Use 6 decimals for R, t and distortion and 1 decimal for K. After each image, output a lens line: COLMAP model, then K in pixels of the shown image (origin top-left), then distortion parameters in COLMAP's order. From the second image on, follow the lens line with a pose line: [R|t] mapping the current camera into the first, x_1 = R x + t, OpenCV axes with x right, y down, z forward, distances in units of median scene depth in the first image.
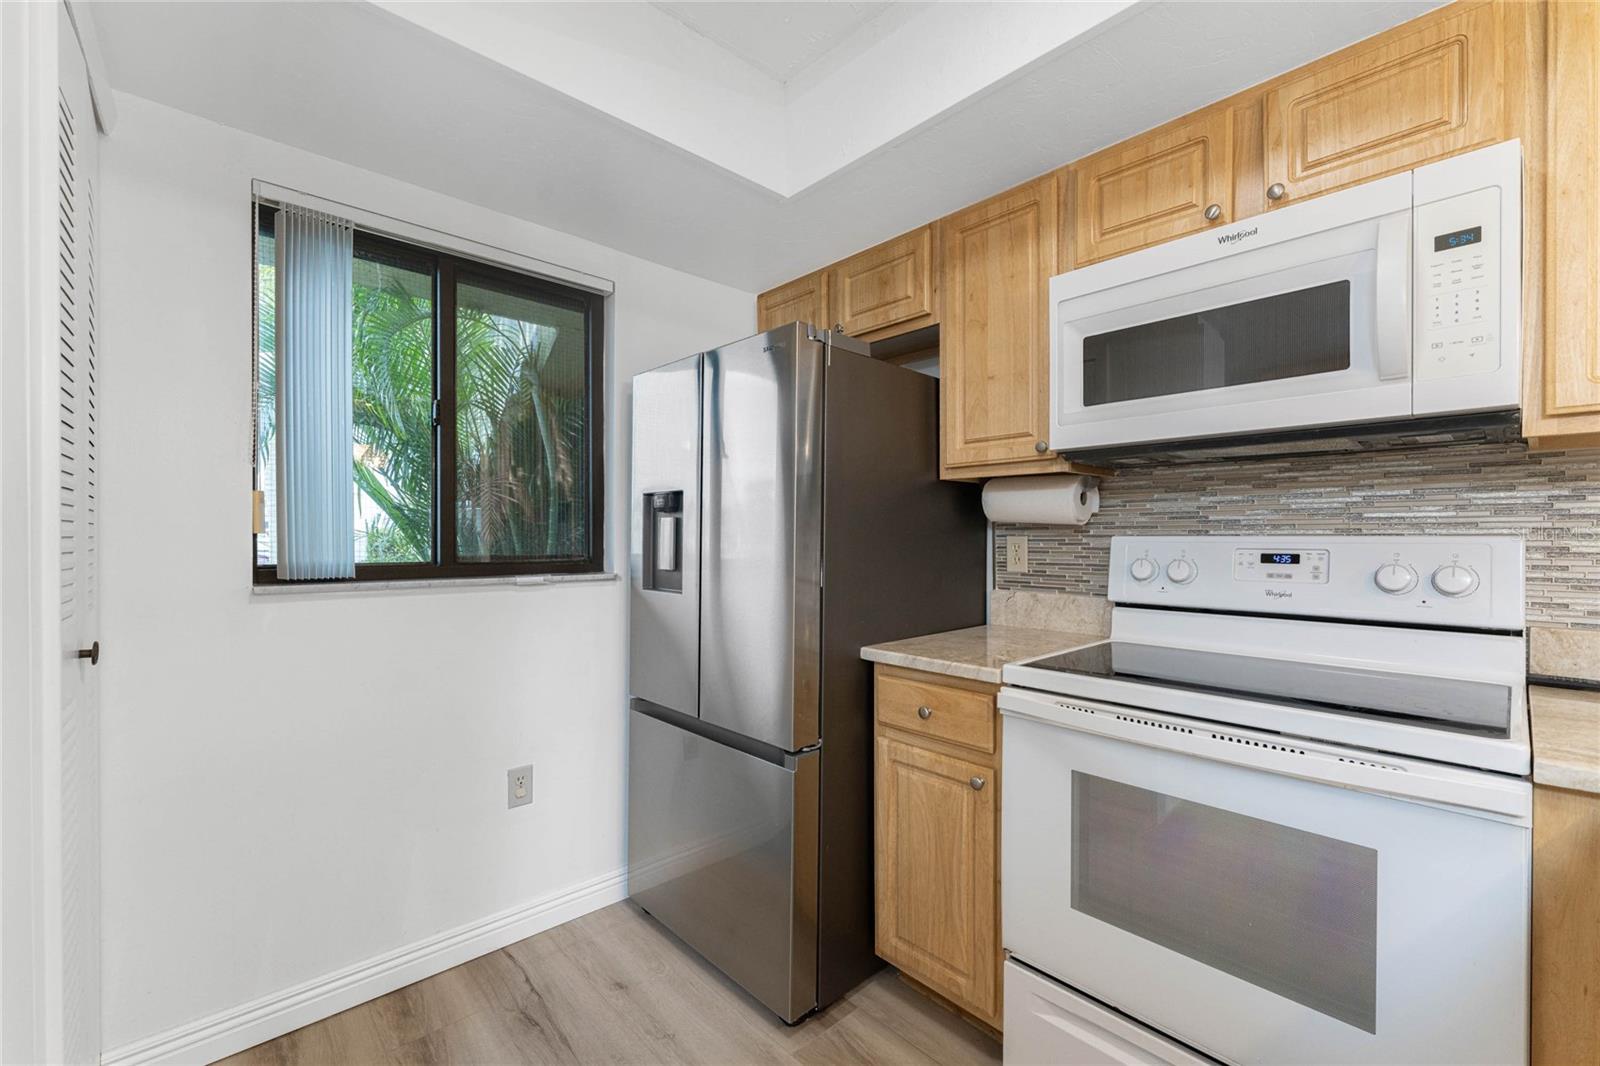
lens RADIAL K [[662.7, 0, 791.7], [0, 662.7, 539.6], [0, 0, 1]] dist [-0.002211, -0.001474]
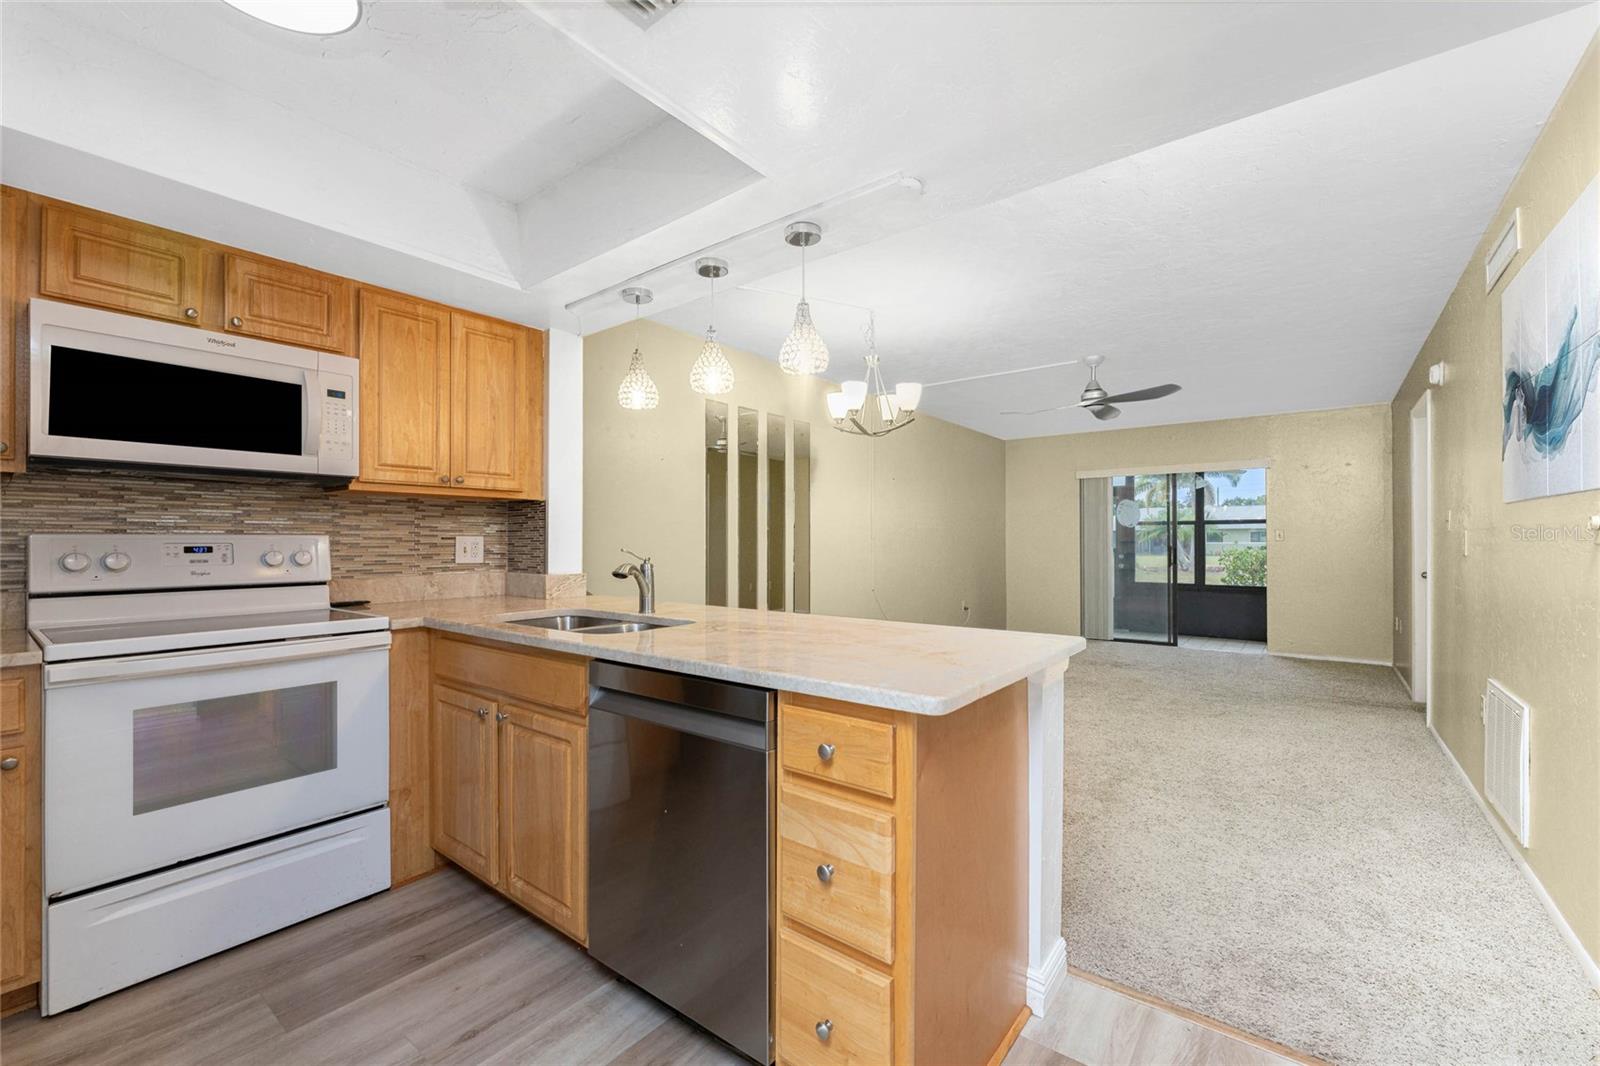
lens RADIAL K [[662.7, 0, 796.4], [0, 662.7, 539.7], [0, 0, 1]] dist [-0.002211, -0.001474]
pose [[-0.164394, 0.001306, 0.986394, -0.824741], [0.005642, 0.999984, -0.000384, 0.012887], [-0.986379, 0.005502, -0.164398, -0.066017]]
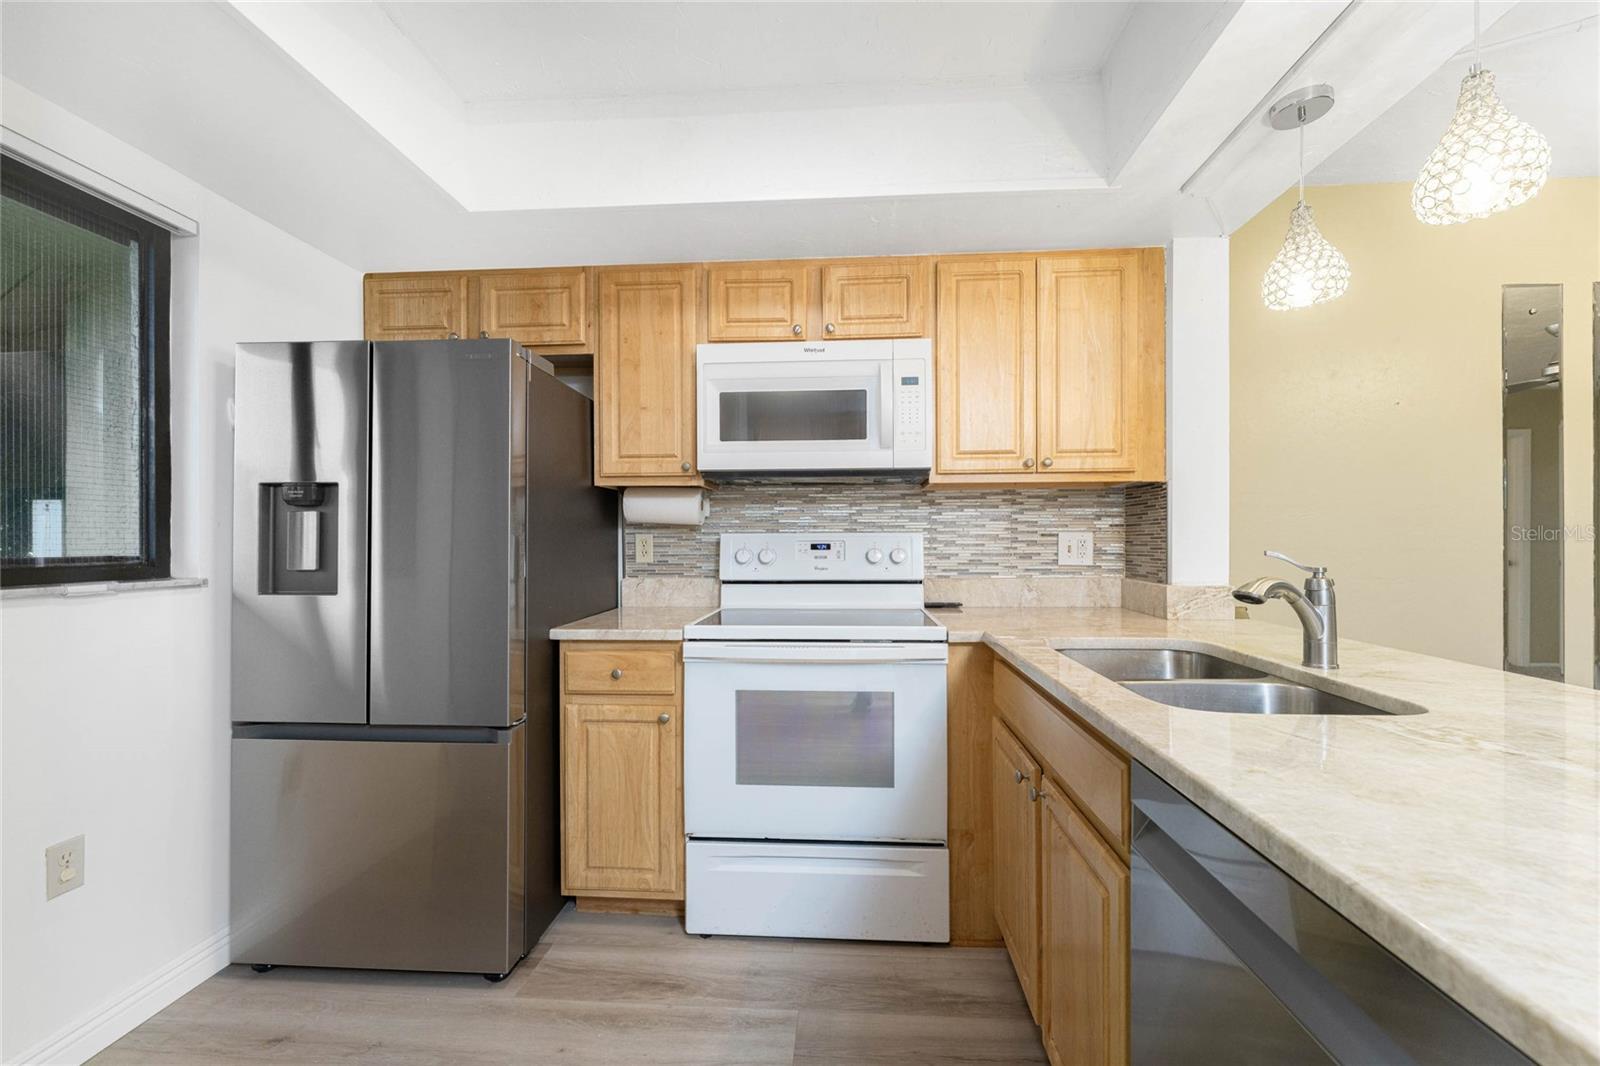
lens RADIAL K [[662.7, 0, 797.5], [0, 662.7, 538.2], [0, 0, 1]] dist [-0.002211, -0.001474]
pose [[0.727519, -0.002015, 0.686084, -0.369692], [0.007110, 0.999964, -0.004603, 0.013208], [-0.686050, 0.008227, 0.727508, -0.128254]]
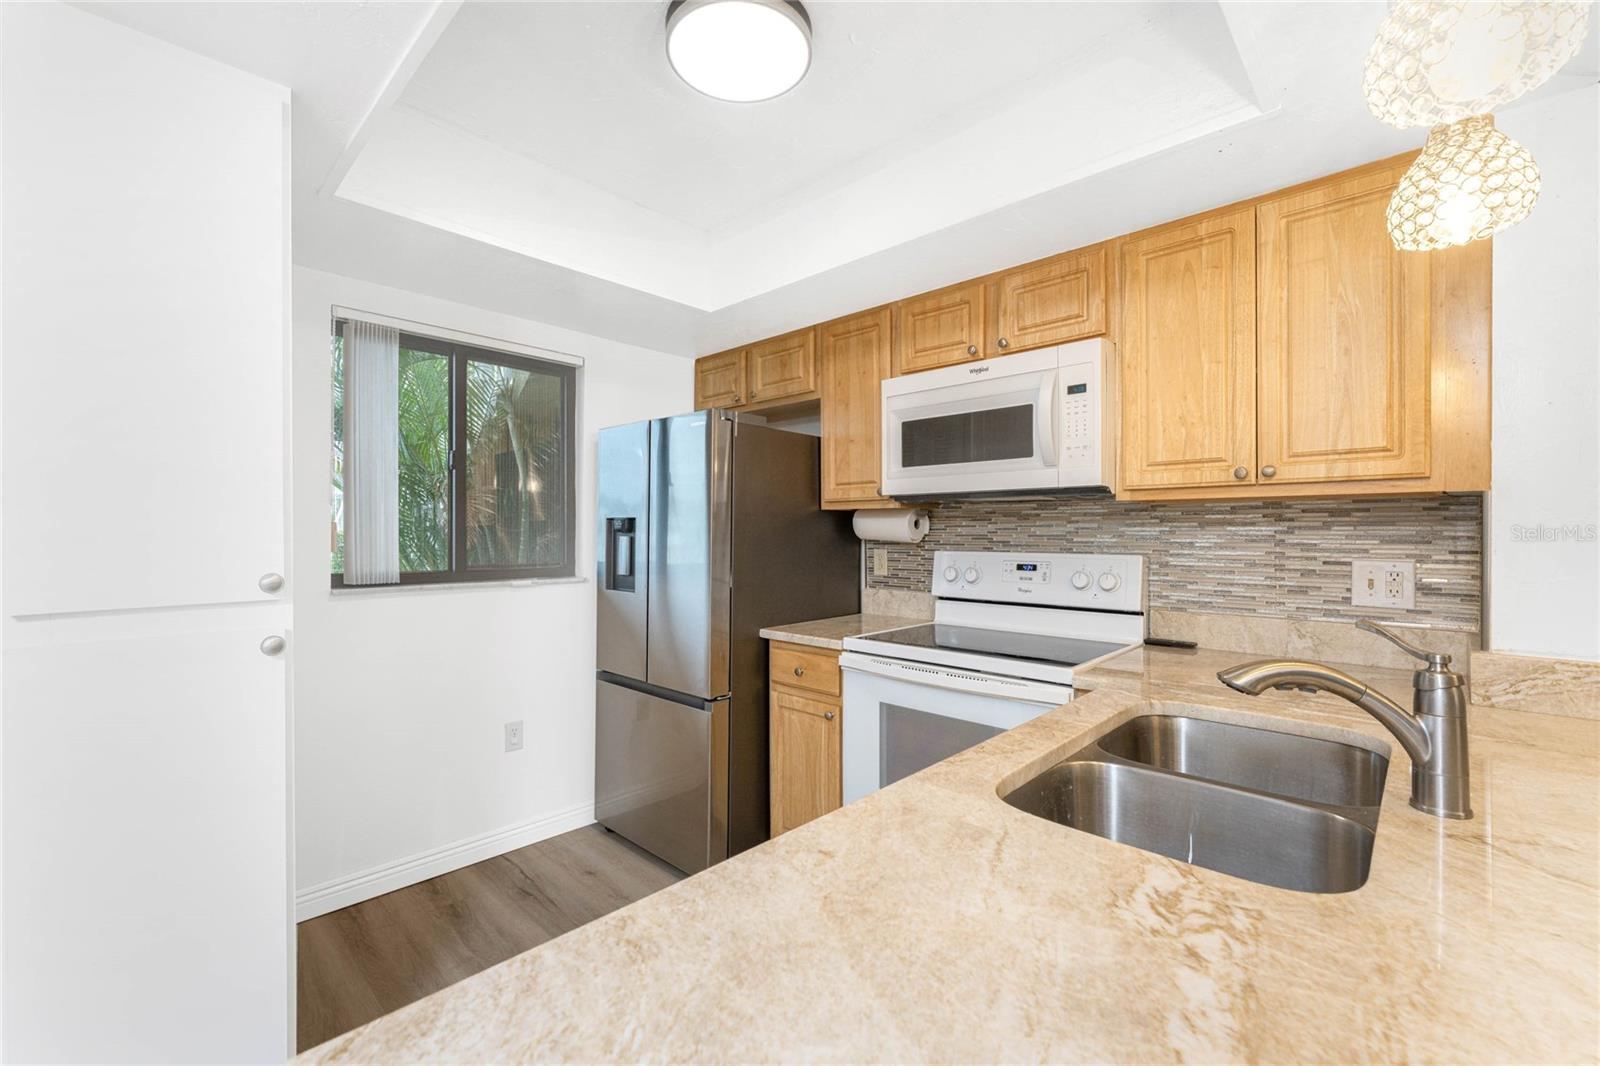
lens RADIAL K [[662.7, 0, 792.5], [0, 662.7, 530.5], [0, 0, 1]] dist [-0.002211, -0.001474]
pose [[0.998220, -0.001491, 0.059627, 0.089936], [0.001899, 0.999975, -0.006778, -0.041975], [-0.059615, 0.006879, 0.998198, -0.446652]]
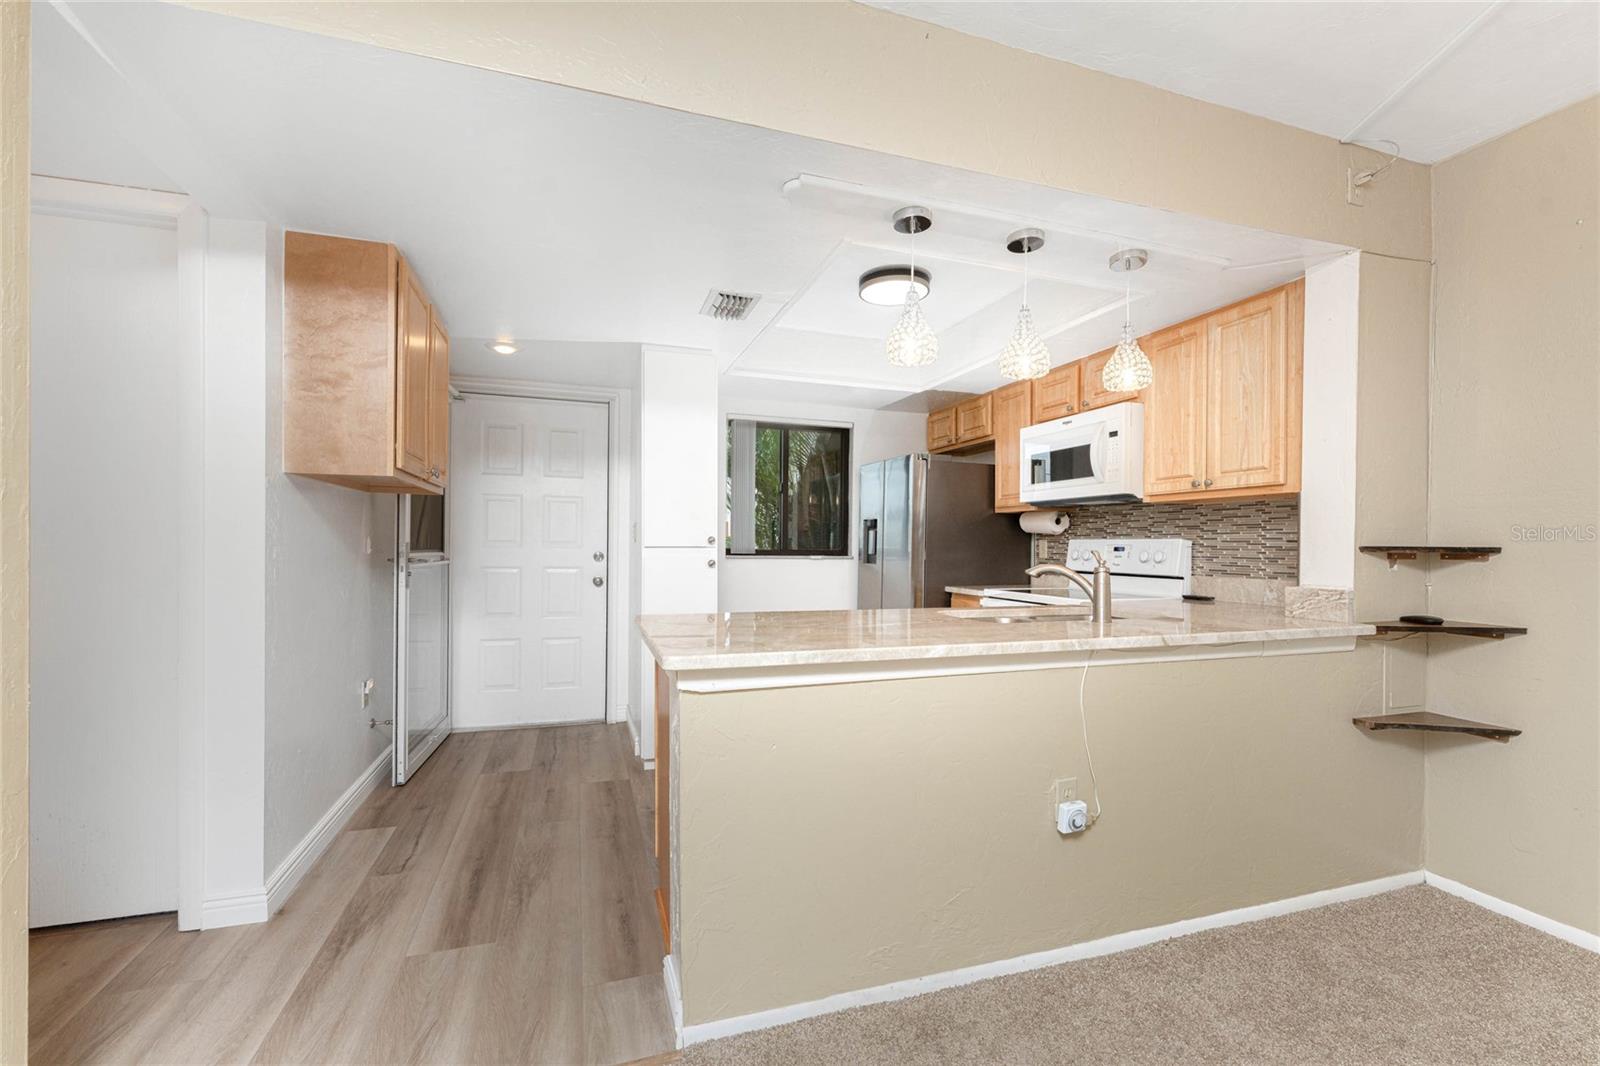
lens RADIAL K [[662.7, 0, 793.7], [0, 662.7, 545.2], [0, 0, 1]] dist [-0.002211, -0.001474]
pose [[0.910233, 0.006759, -0.414041, 0.582537], [-0.008617, 0.999959, -0.002622, 0.027566], [0.414006, 0.005954, 0.910254, -1.350857]]
